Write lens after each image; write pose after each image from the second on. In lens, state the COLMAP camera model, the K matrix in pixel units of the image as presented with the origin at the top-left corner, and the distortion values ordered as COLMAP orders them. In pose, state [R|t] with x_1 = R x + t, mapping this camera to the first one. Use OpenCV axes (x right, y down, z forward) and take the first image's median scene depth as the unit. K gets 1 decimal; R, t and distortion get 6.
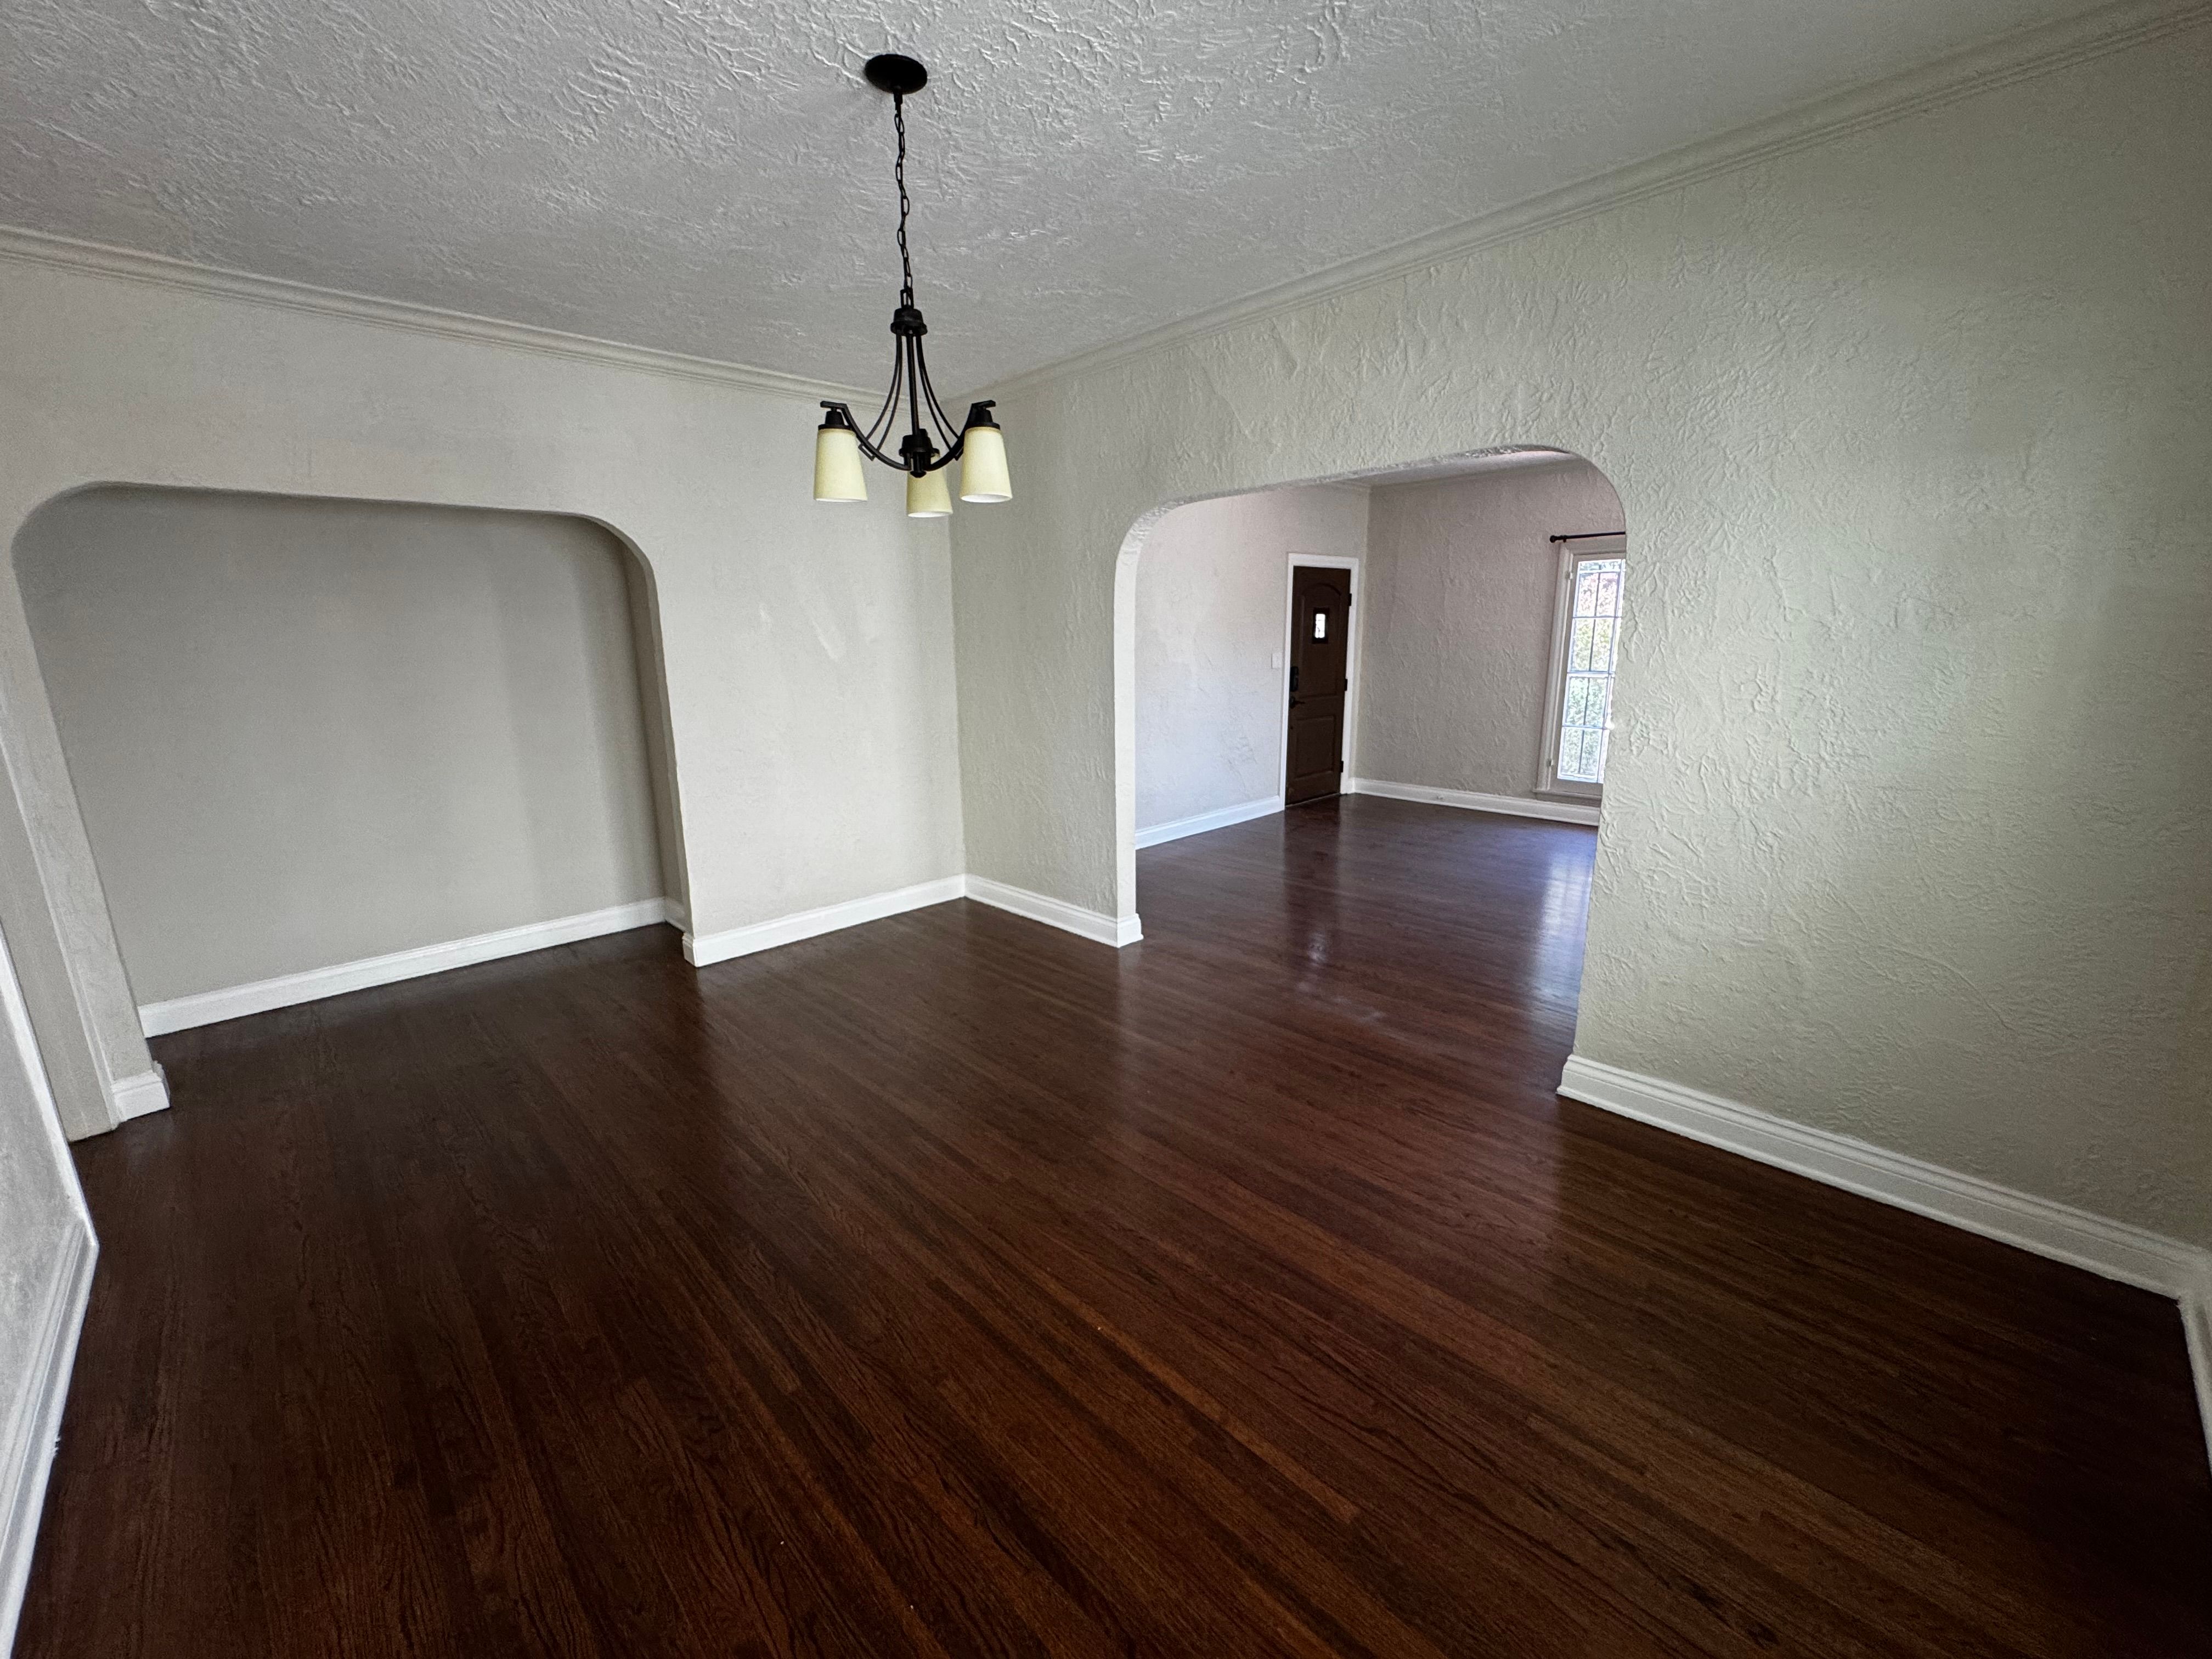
lens RADIAL K [[884.7, 0, 1106.0], [0, 884.7, 829.5], [0, 0, 1]] dist [-0.000249, -0.000116]
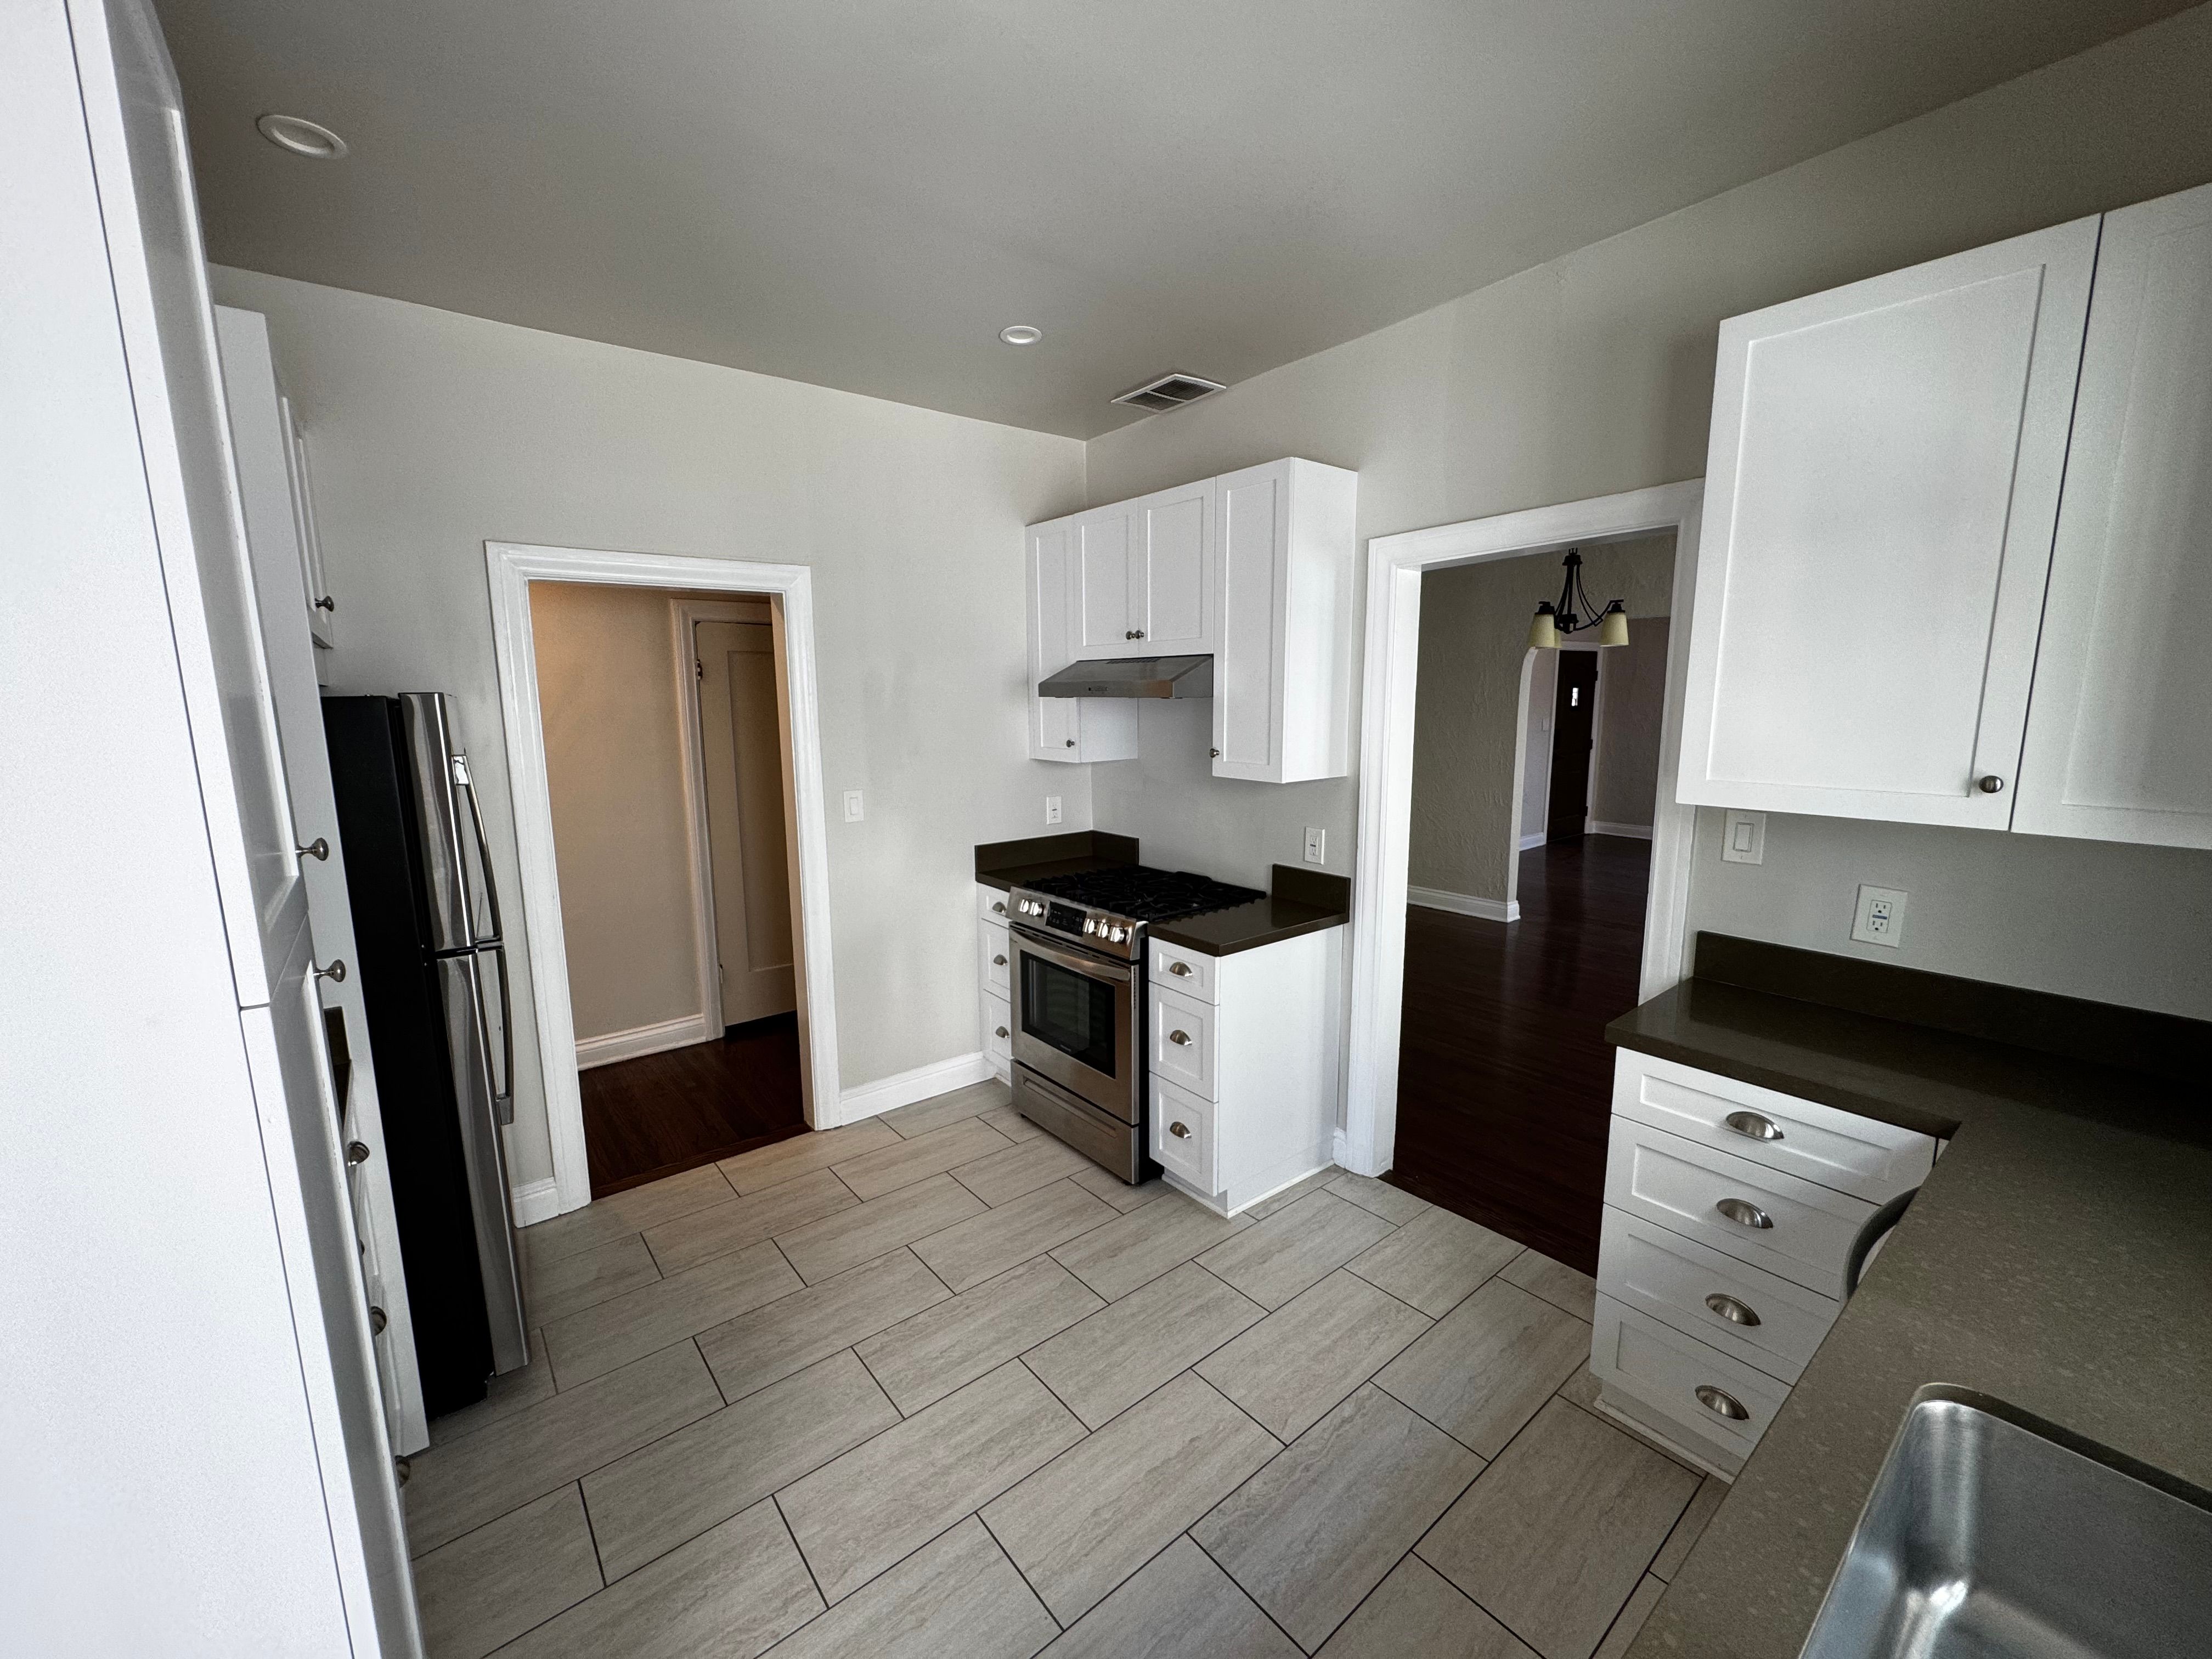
lens RADIAL K [[890.1, 0, 1100.6], [0, 890.1, 829.4], [0, 0, 1]] dist [-0.001115, -0.000073]
pose [[0.994712, 0.016341, -0.101400, -0.488005], [-0.023393, 0.997360, -0.068745, 0.095484], [0.100009, 0.070754, 0.992468, -0.490721]]
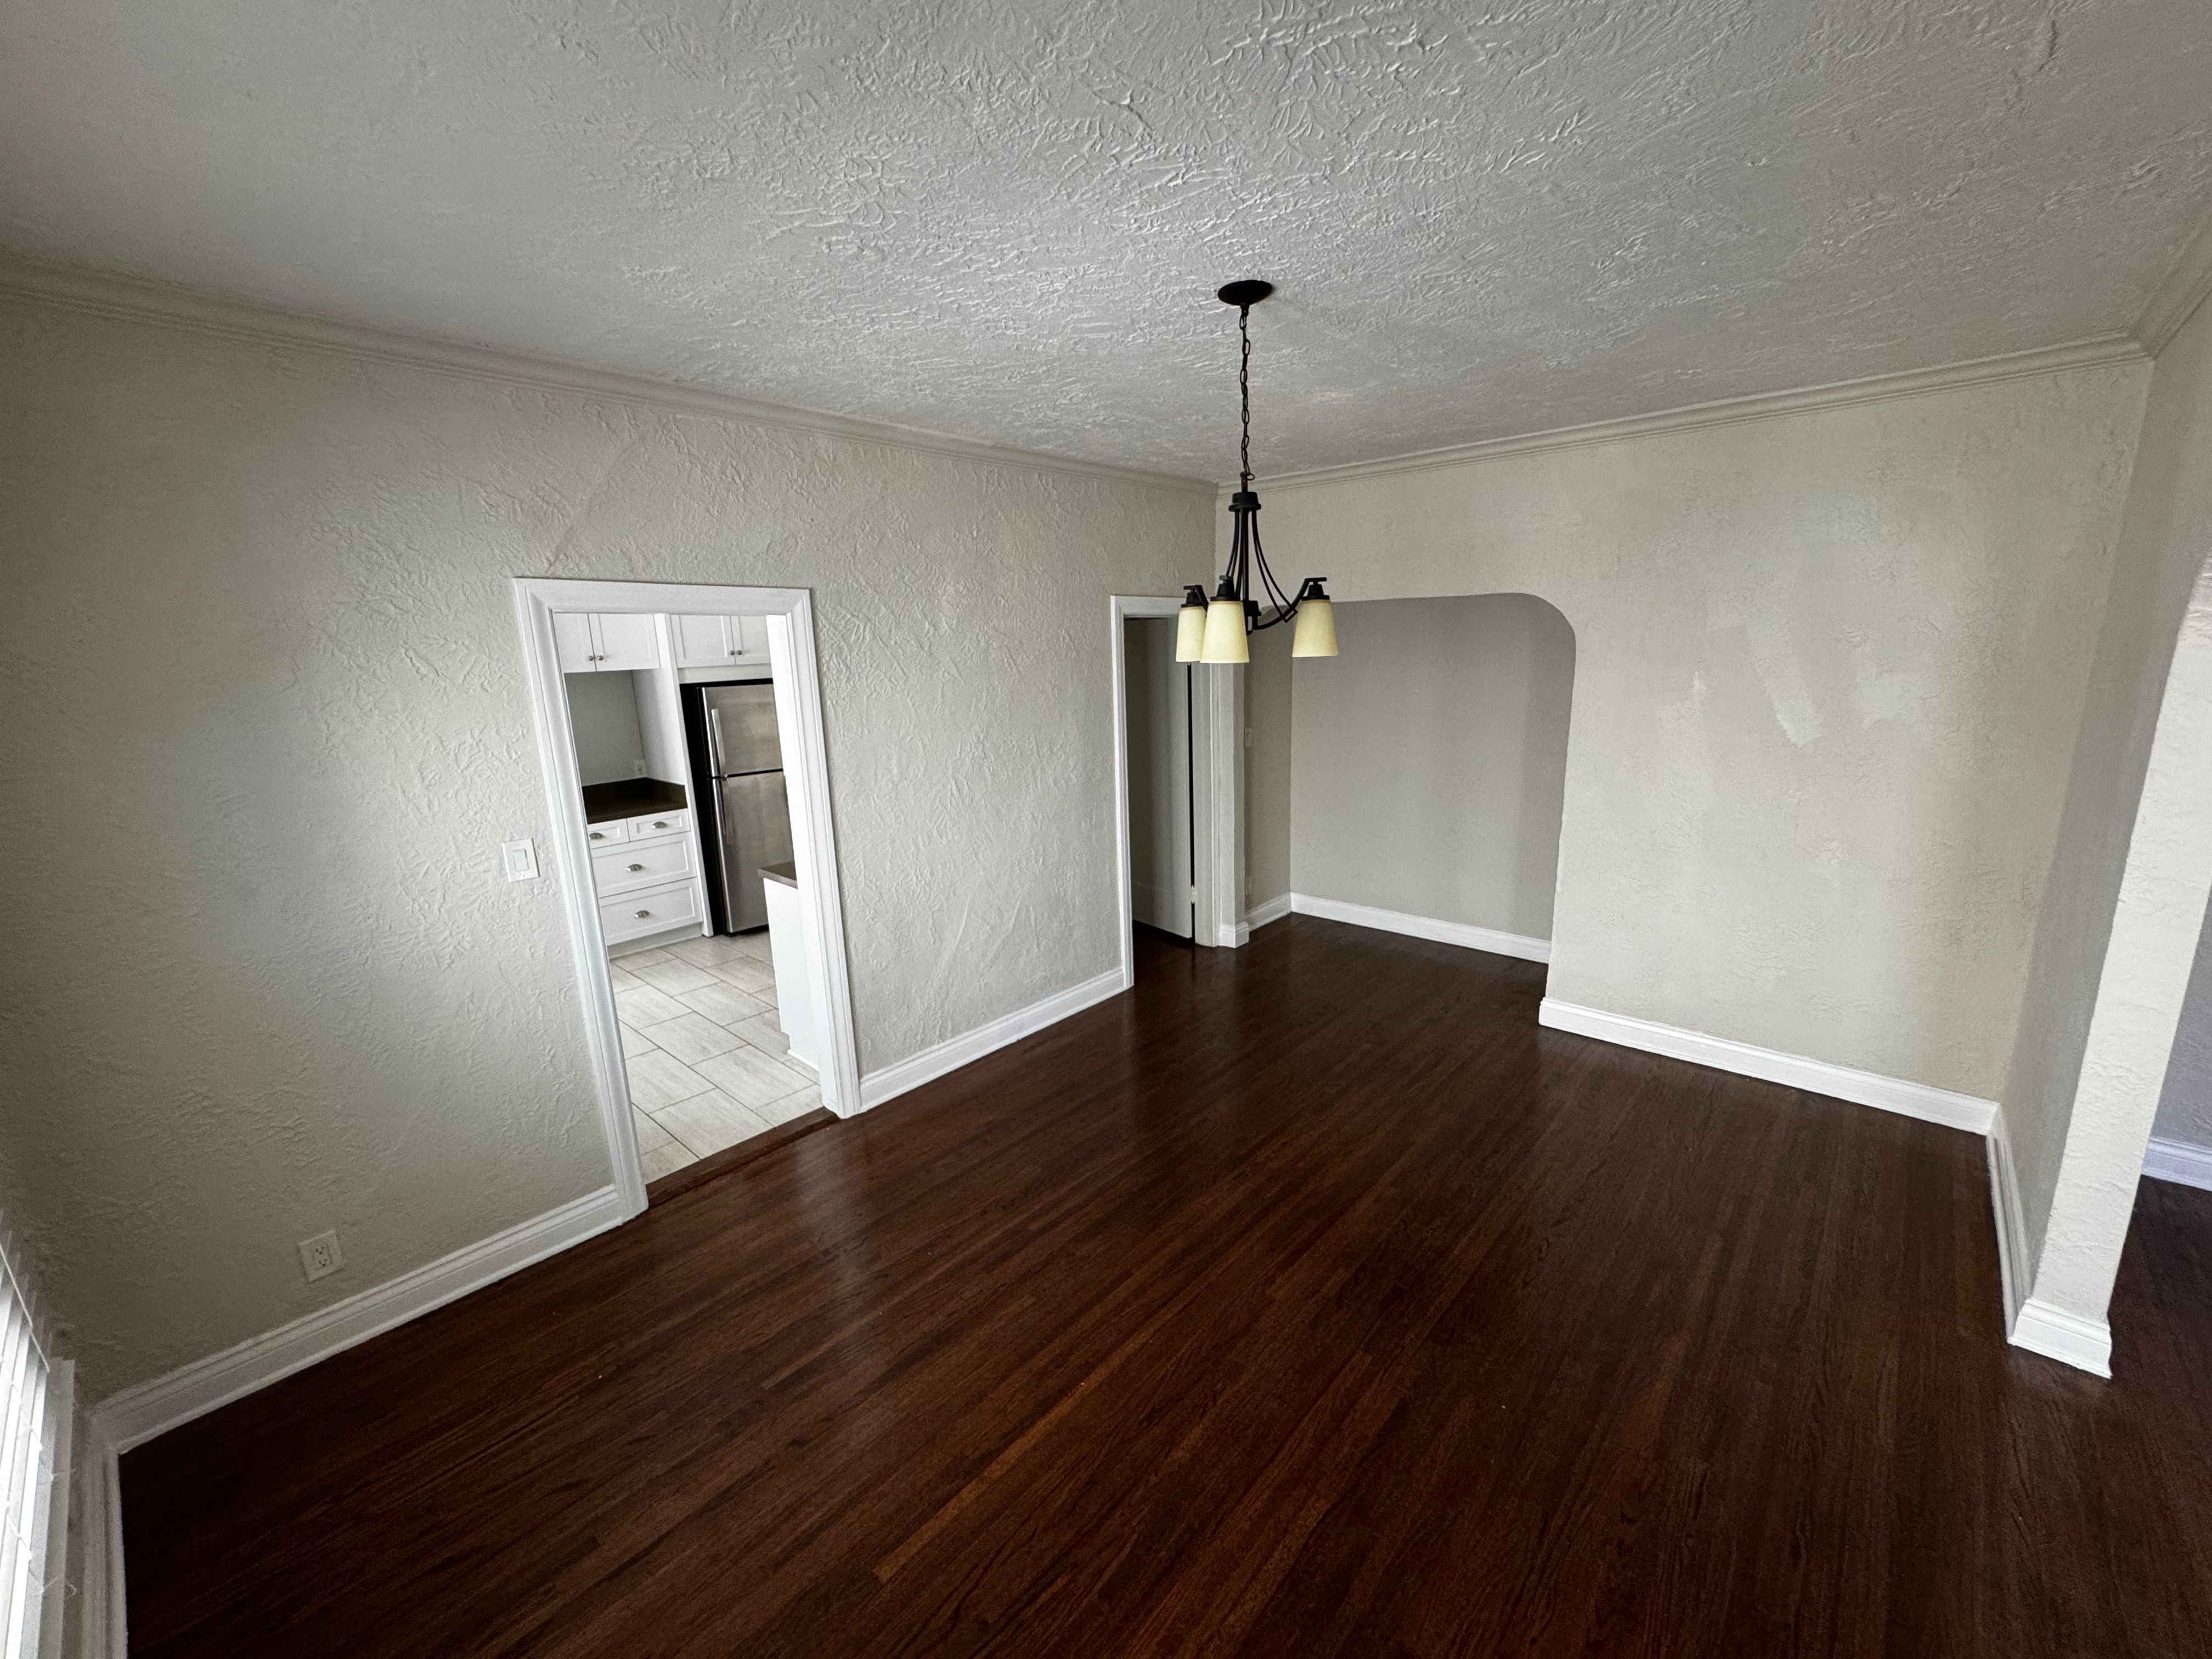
lens RADIAL K [[888.8, 0, 1100.7], [0, 888.8, 822.5], [0, 0, 1]] dist [-0.001514, -0.000079]
pose [[0.054024, 0.218262, -0.974394, 0.428425], [-0.188231, 0.960550, 0.204725, -0.169546], [0.980638, 0.172351, 0.092976, 0.350671]]
